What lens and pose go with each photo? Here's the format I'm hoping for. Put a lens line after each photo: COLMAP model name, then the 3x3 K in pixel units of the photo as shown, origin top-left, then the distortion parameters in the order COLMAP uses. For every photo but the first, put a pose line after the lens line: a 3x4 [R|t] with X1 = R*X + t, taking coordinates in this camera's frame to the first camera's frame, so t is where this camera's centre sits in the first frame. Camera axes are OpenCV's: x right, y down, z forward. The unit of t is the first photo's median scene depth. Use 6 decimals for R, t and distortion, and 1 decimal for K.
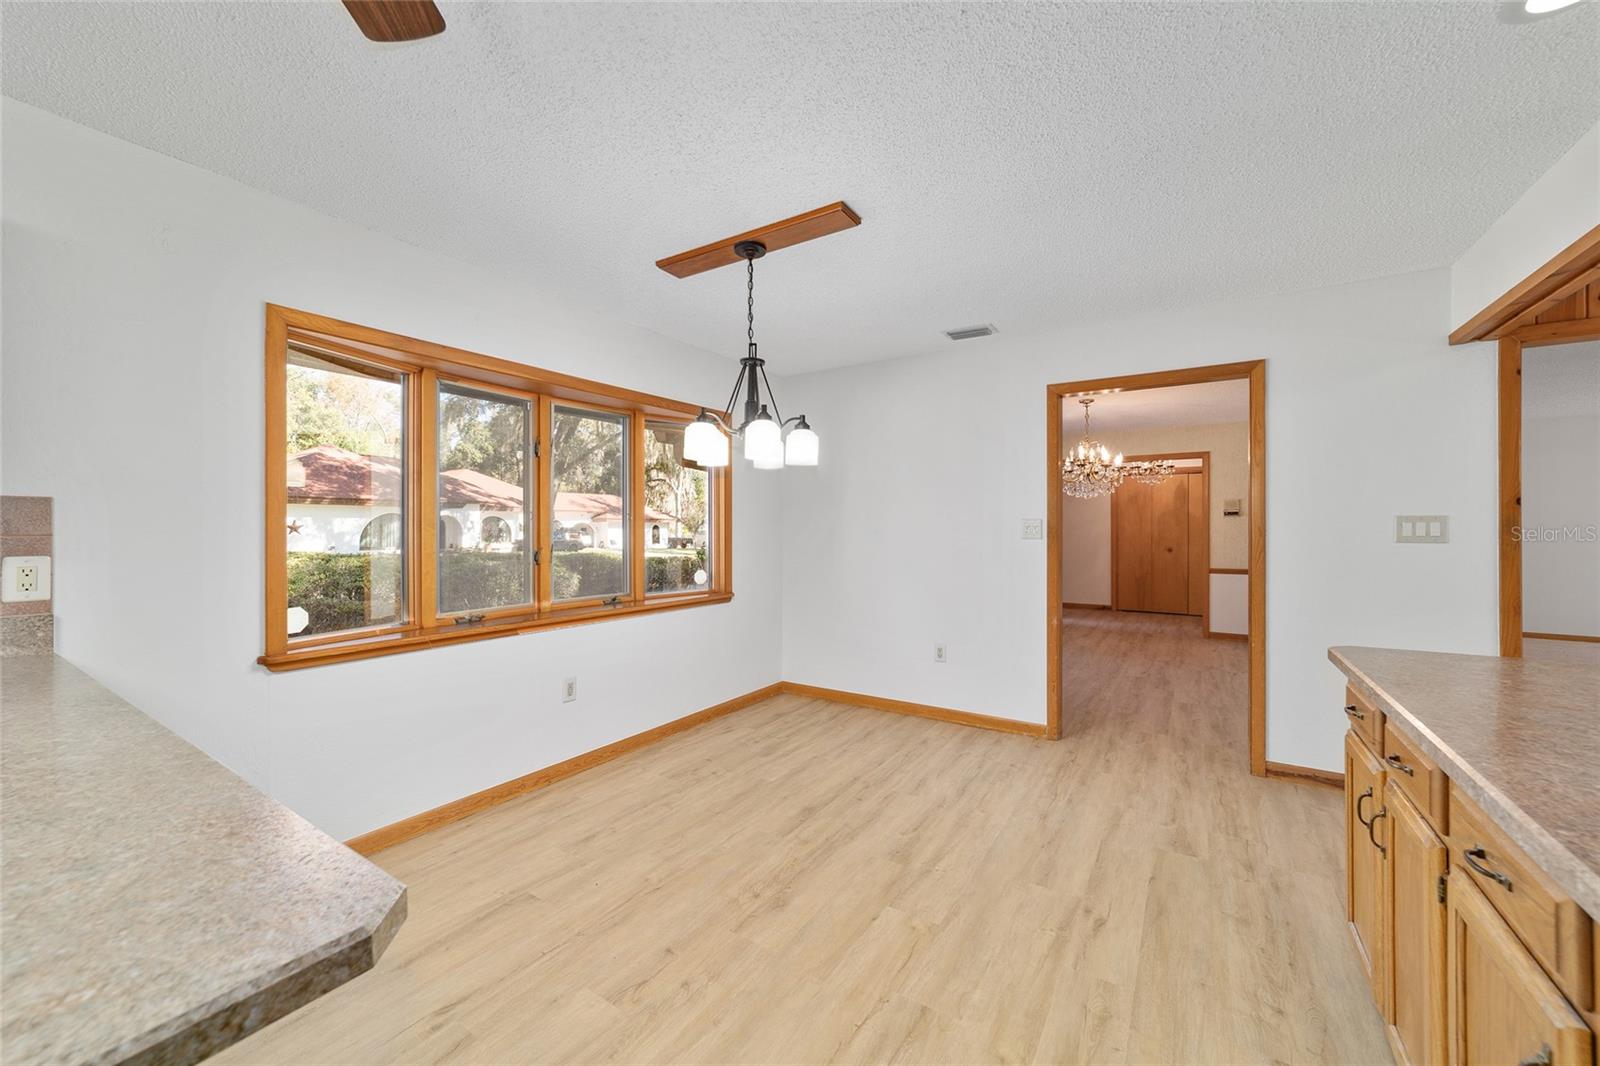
lens RADIAL K [[611.7, 0, 795.9], [0, 611.7, 525.6], [0, 0, 1]] dist [-0.007590, 0.001571]
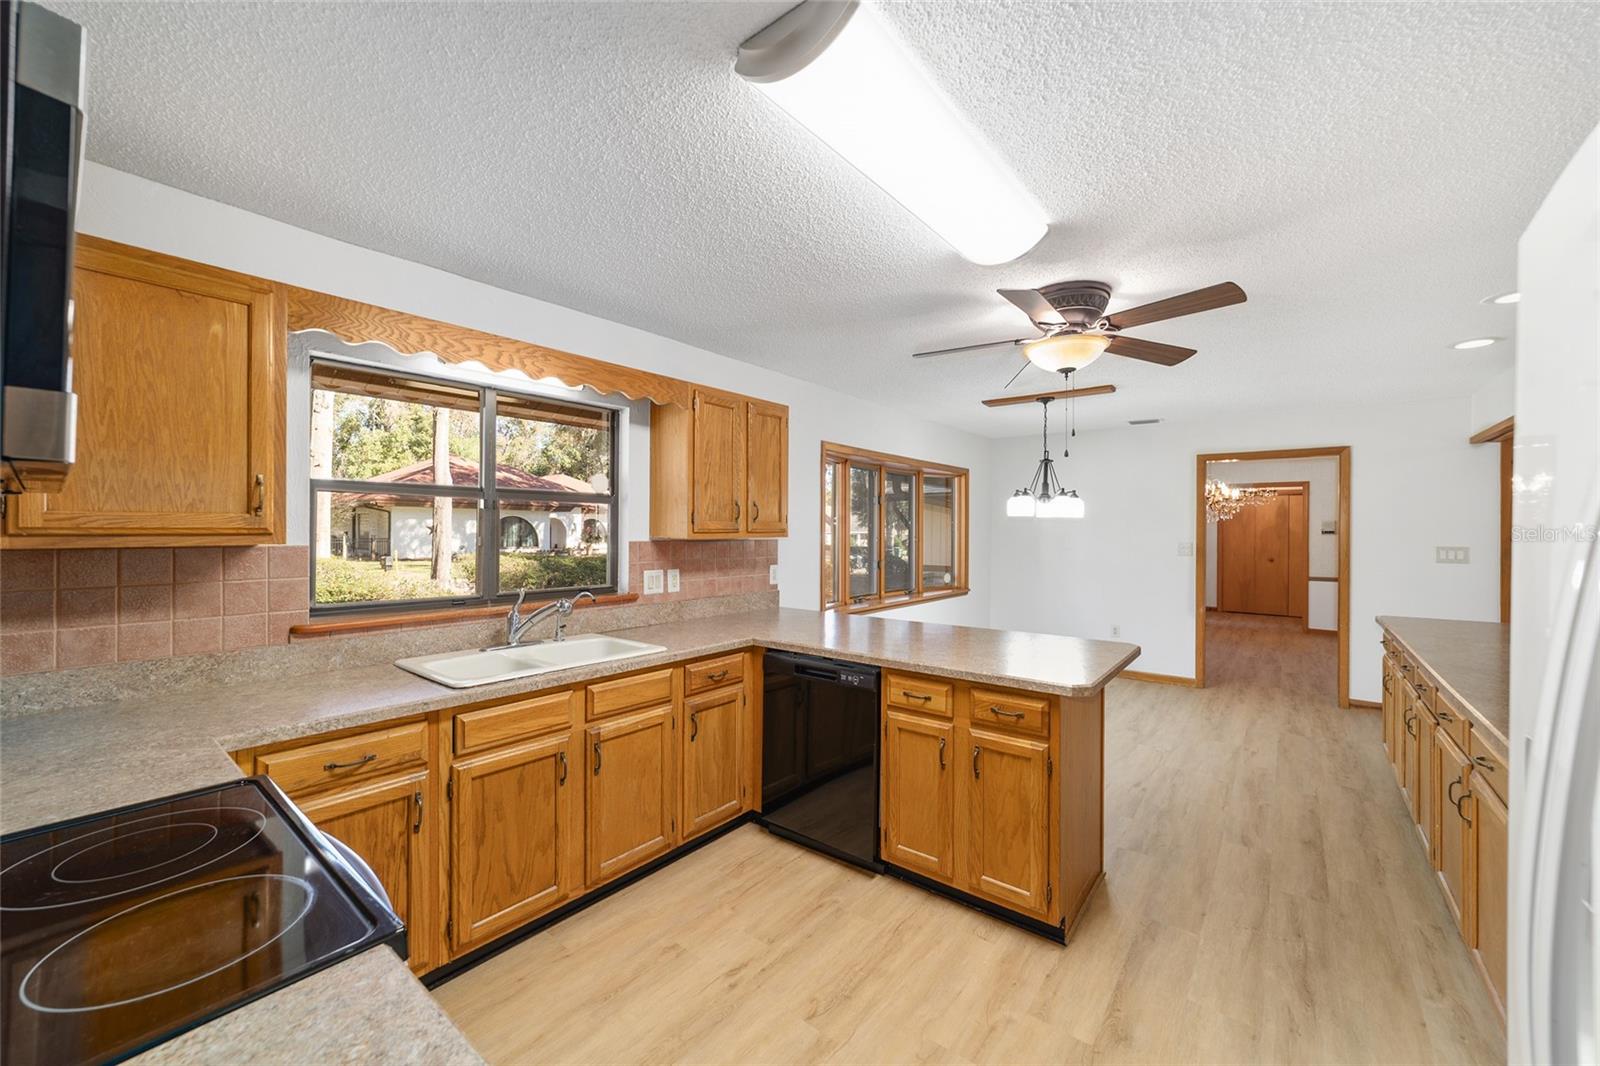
lens RADIAL K [[611.7, 0, 798.3], [0, 611.7, 527.5], [0, 0, 1]] dist [-0.007590, 0.001571]
pose [[0.995233, 0.006250, -0.097329, -0.319722], [-0.006244, 0.999980, 0.000370, -0.032813], [0.097330, 0.000239, 0.995252, -0.454300]]
